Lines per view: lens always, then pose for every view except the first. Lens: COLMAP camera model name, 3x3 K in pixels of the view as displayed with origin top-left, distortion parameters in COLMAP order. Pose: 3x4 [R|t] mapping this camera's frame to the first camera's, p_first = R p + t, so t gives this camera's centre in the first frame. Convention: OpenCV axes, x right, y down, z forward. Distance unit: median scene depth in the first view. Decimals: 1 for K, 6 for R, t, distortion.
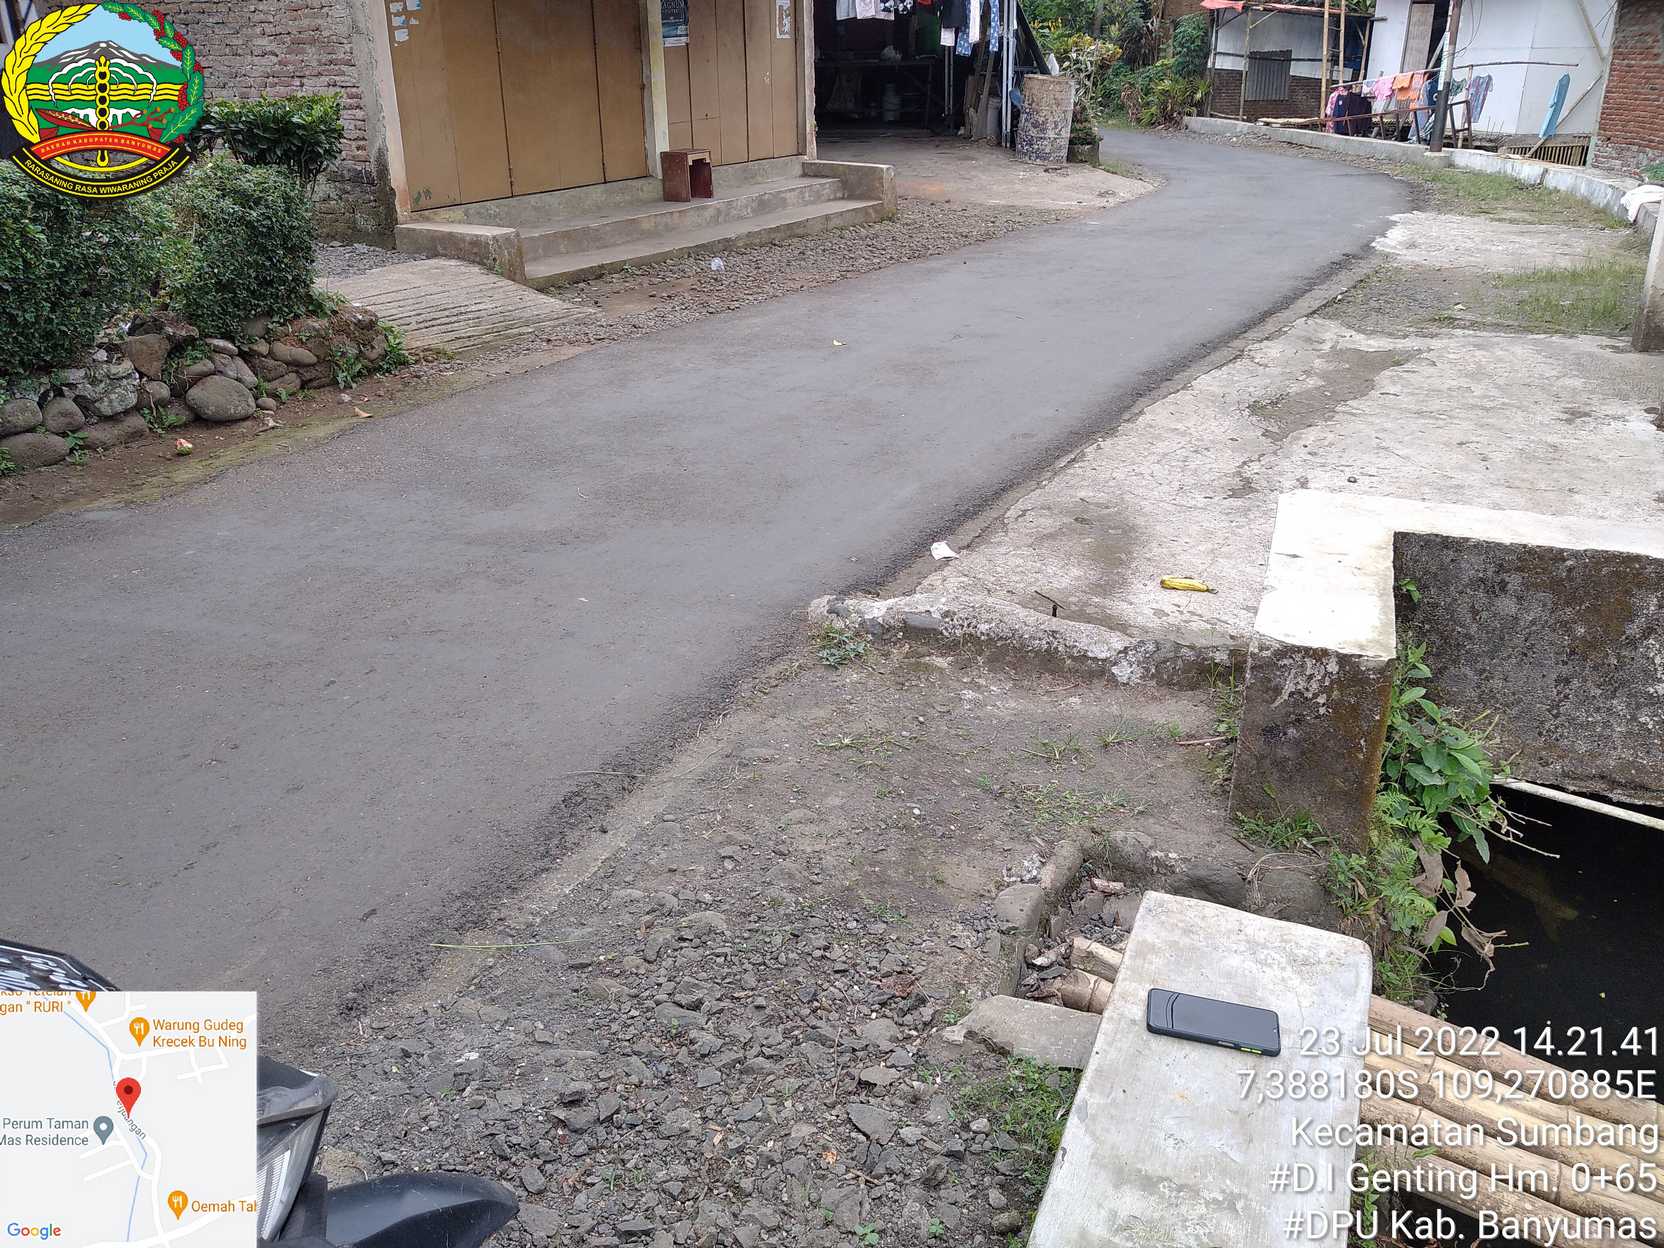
lens RADIAL K [[1396.4, 0, 843.6], [0, 1396.4, 628.6], [0, 0, 1]] dist [-0.042575, 0.053510]
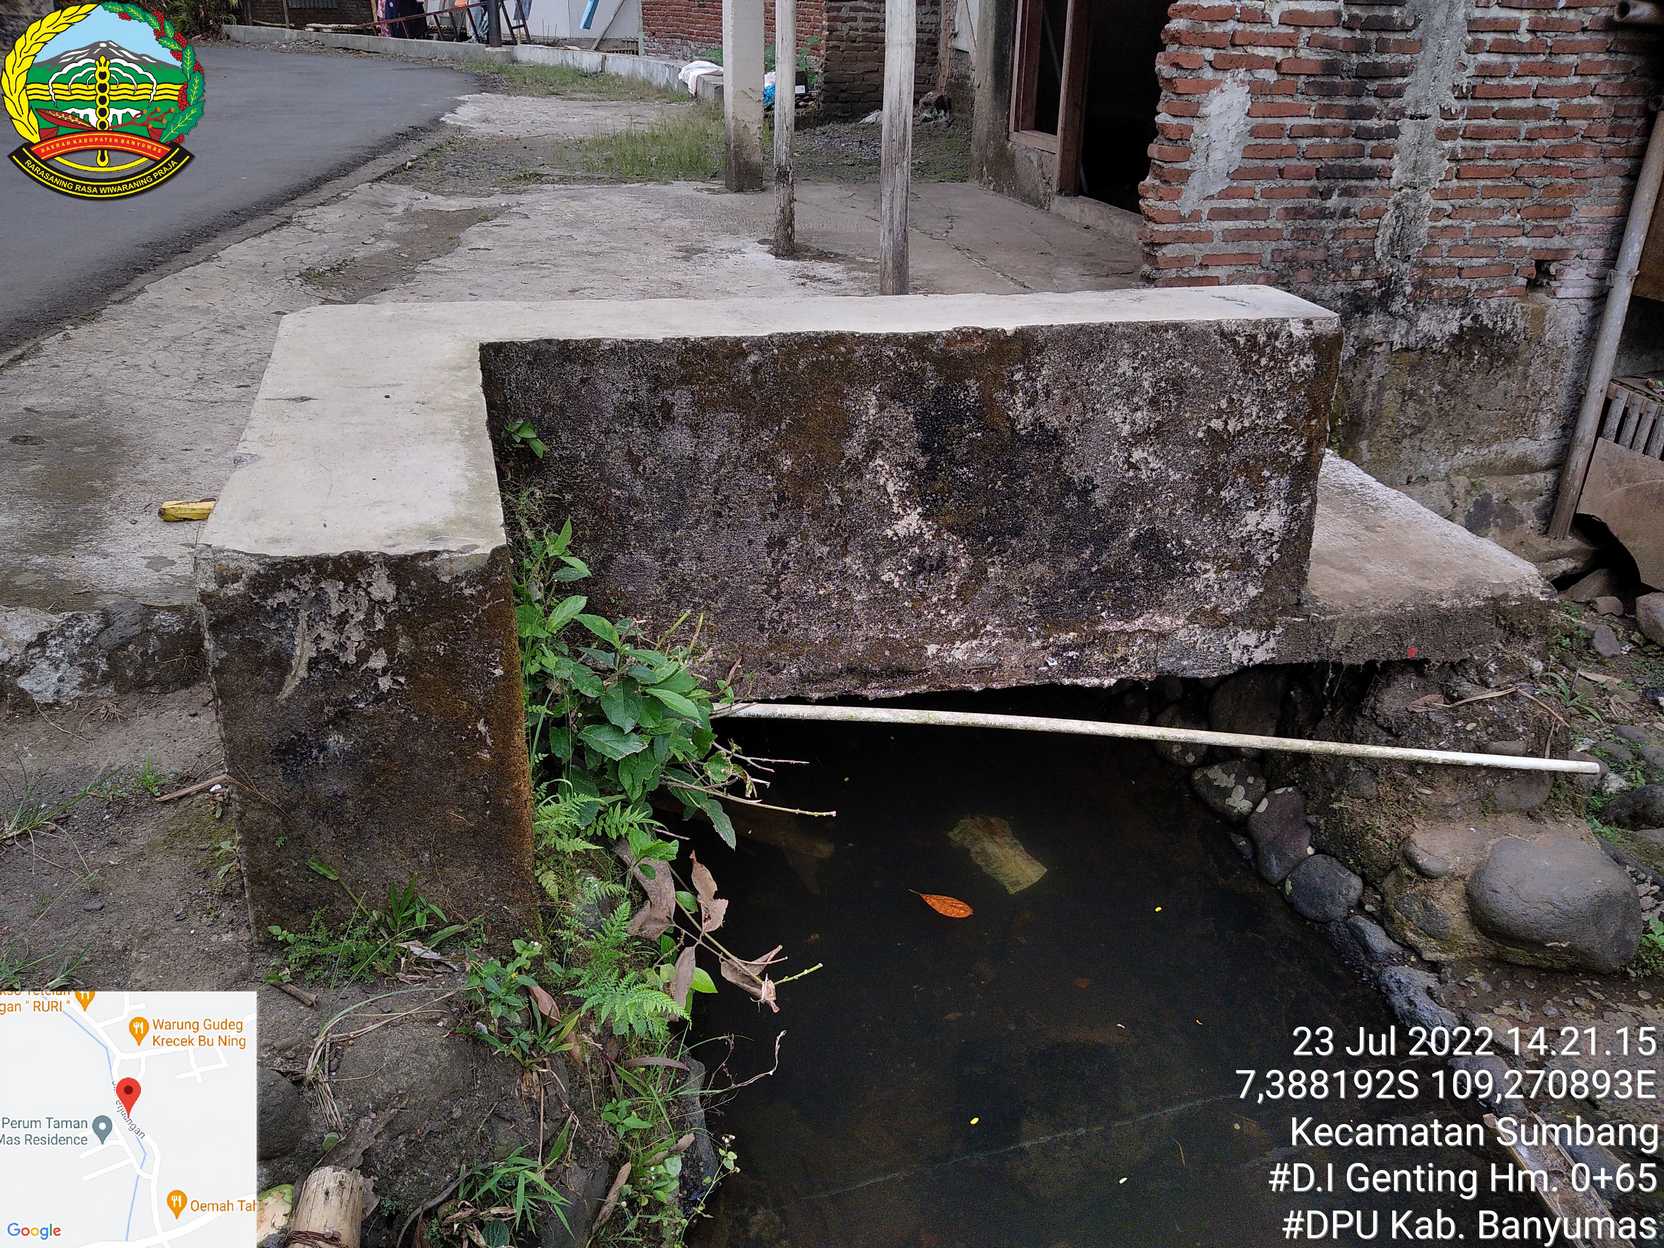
lens RADIAL K [[1387.0, 0, 827.0], [0, 1387.0, 623.6], [0, 0, 1]] dist [-0.008992, -0.013092]
pose [[0.826969, -0.209578, 0.521727, 0.169780], [0.191741, 0.977428, 0.088713, 0.019503], [-0.528543, 0.026674, 0.848487, 0.389413]]
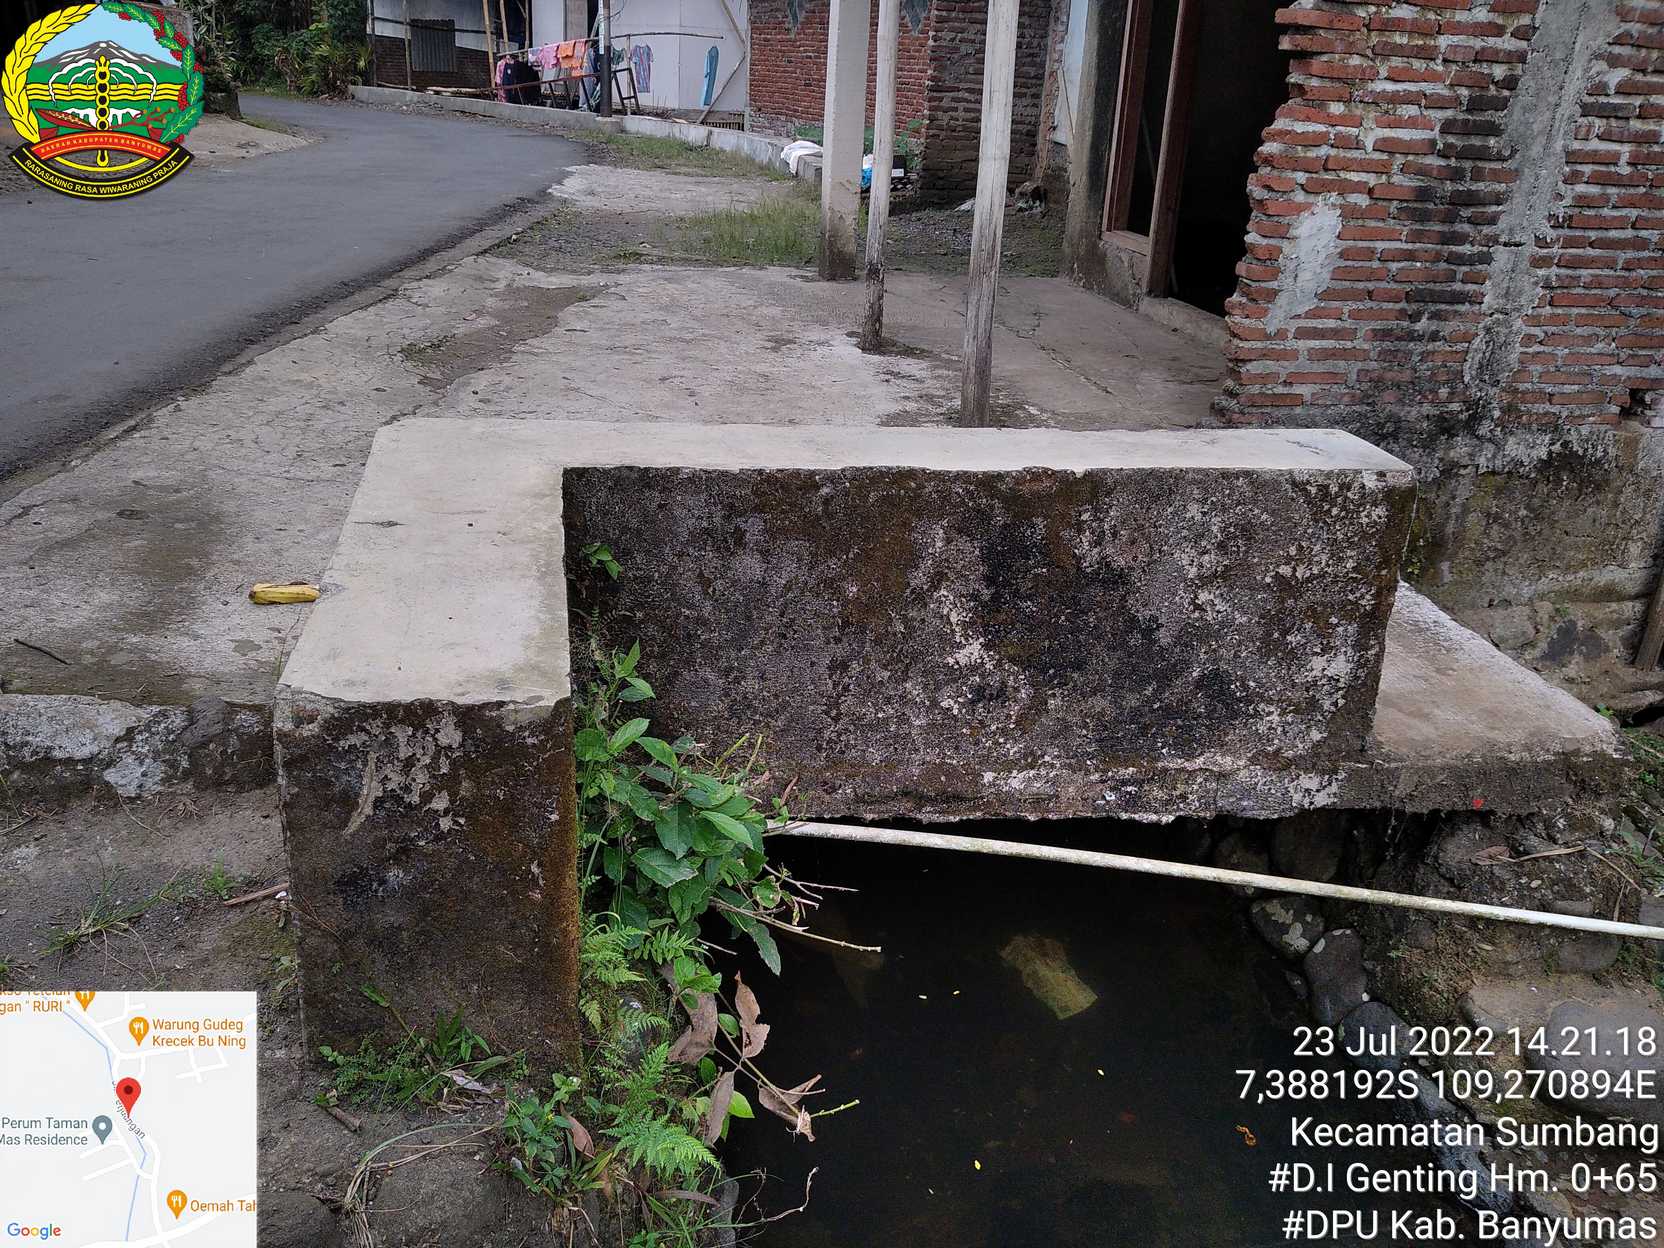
lens RADIAL K [[1387.0, 0, 827.0], [0, 1387.0, 623.6], [0, 0, 1]] dist [-0.008992, -0.013092]
pose [[0.863624, -0.140665, 0.484114, 0.174838], [0.141029, 0.989355, 0.035884, -0.007154], [-0.484009, 0.037284, 0.874269, 0.378063]]
